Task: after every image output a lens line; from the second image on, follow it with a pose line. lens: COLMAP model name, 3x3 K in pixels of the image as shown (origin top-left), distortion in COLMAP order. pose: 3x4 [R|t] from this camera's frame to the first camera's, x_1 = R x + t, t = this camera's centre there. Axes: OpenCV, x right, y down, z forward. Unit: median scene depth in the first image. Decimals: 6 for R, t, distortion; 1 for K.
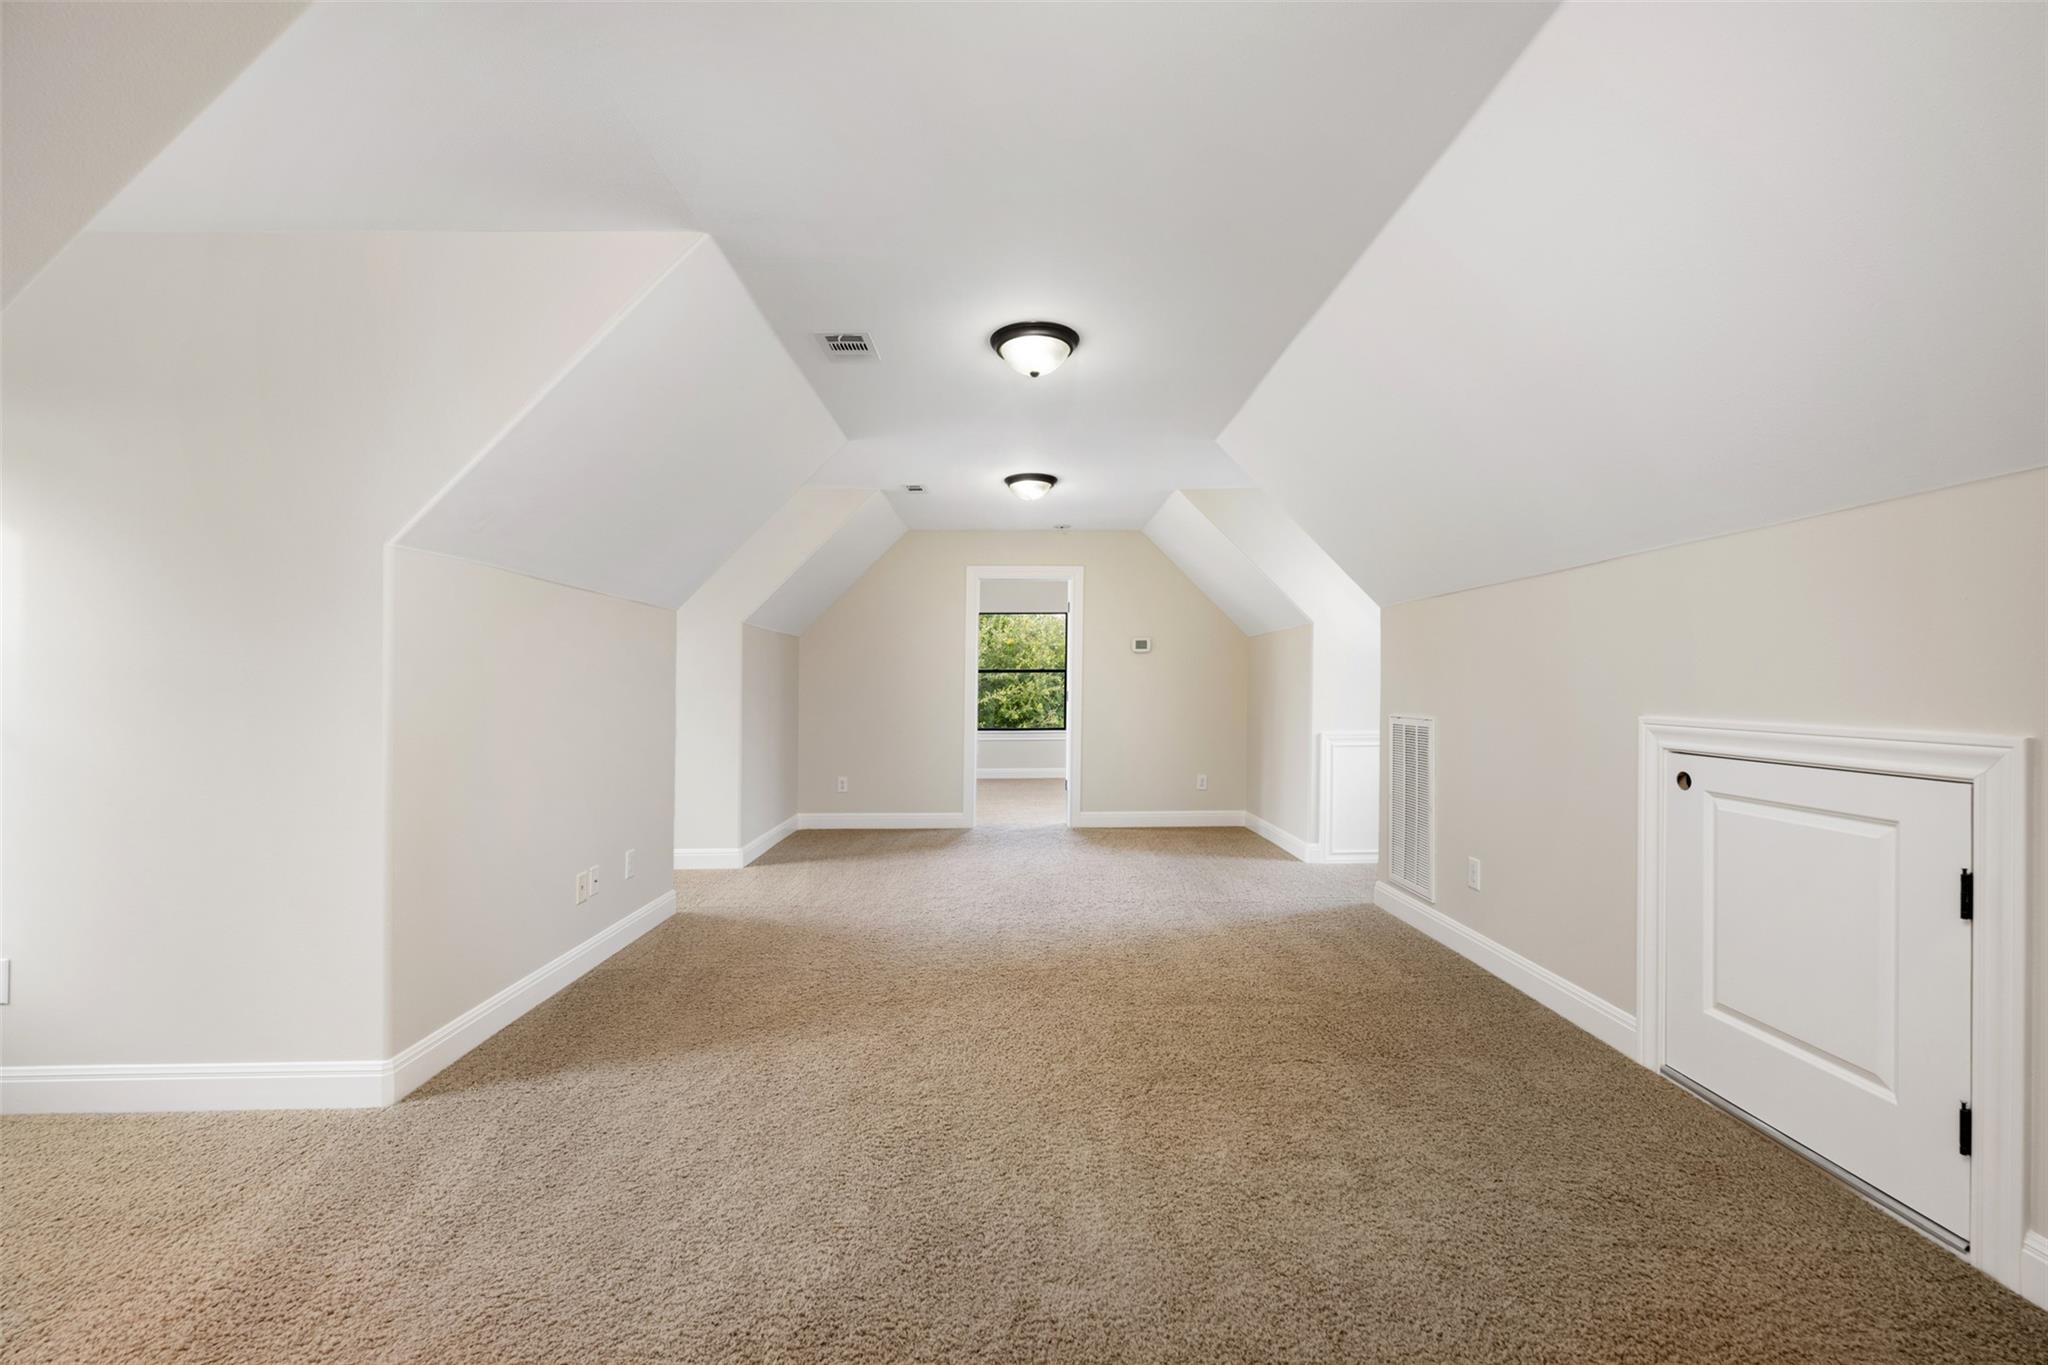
lens RADIAL K [[804.7, 0, 1024.0], [0, 804.7, 682.5], [0, 0, 1]] dist [0.001469, 0.000167]
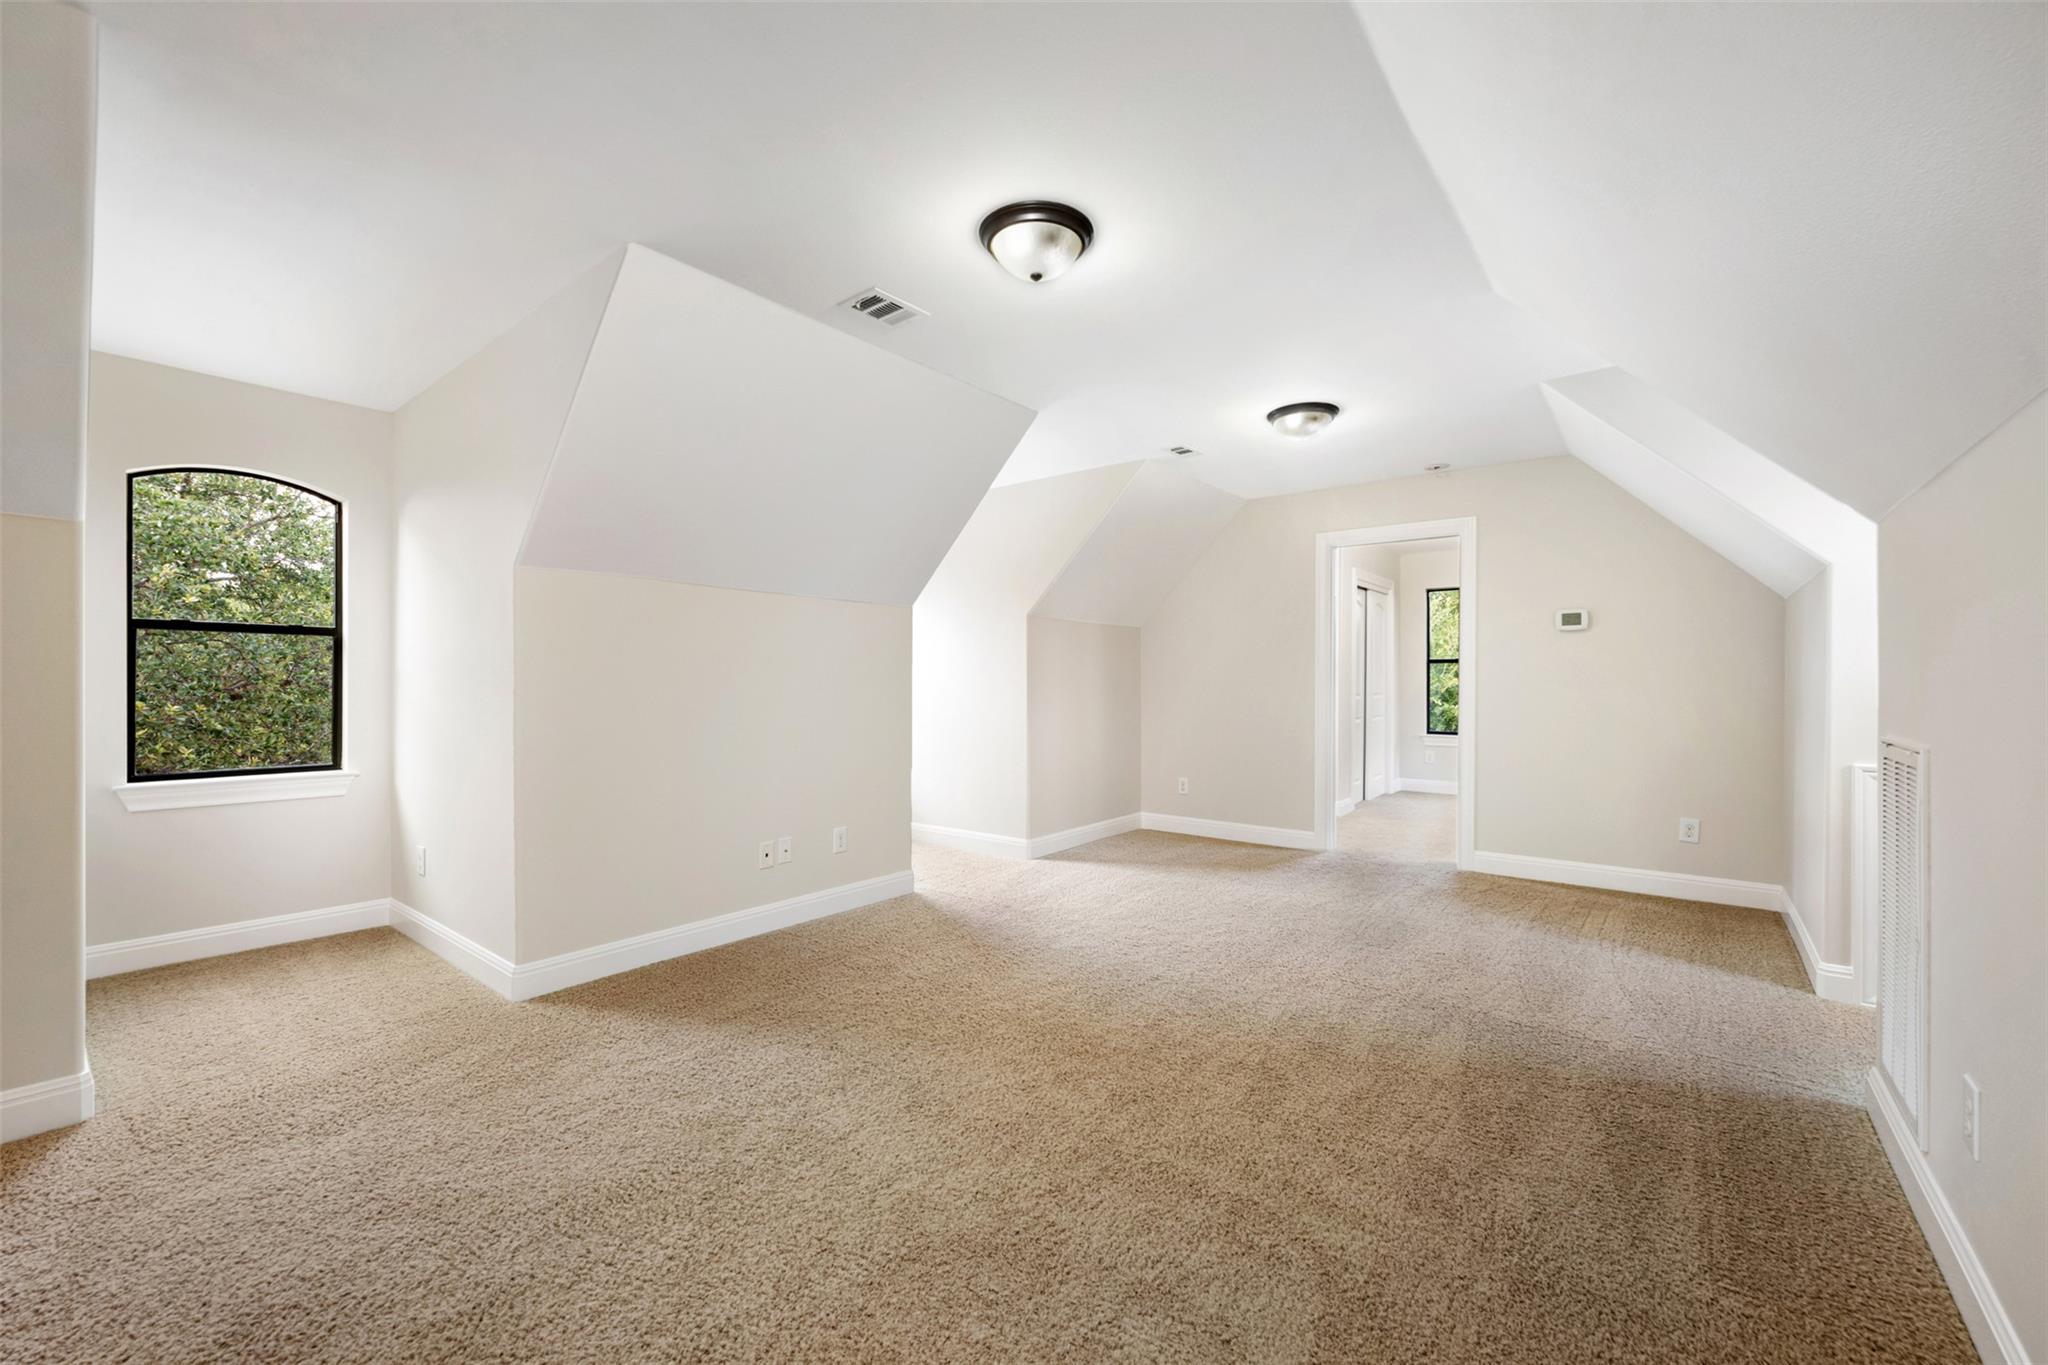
lens RADIAL K [[804.7, 0, 1024.0], [0, 804.7, 682.5], [0, 0, 1]] dist [0.001469, 0.000167]
pose [[0.772460, 0.005519, -0.635039, 0.353174], [0.000748, 0.999954, 0.009600, -0.000138], [0.635063, -0.007891, 0.772420, 0.278320]]
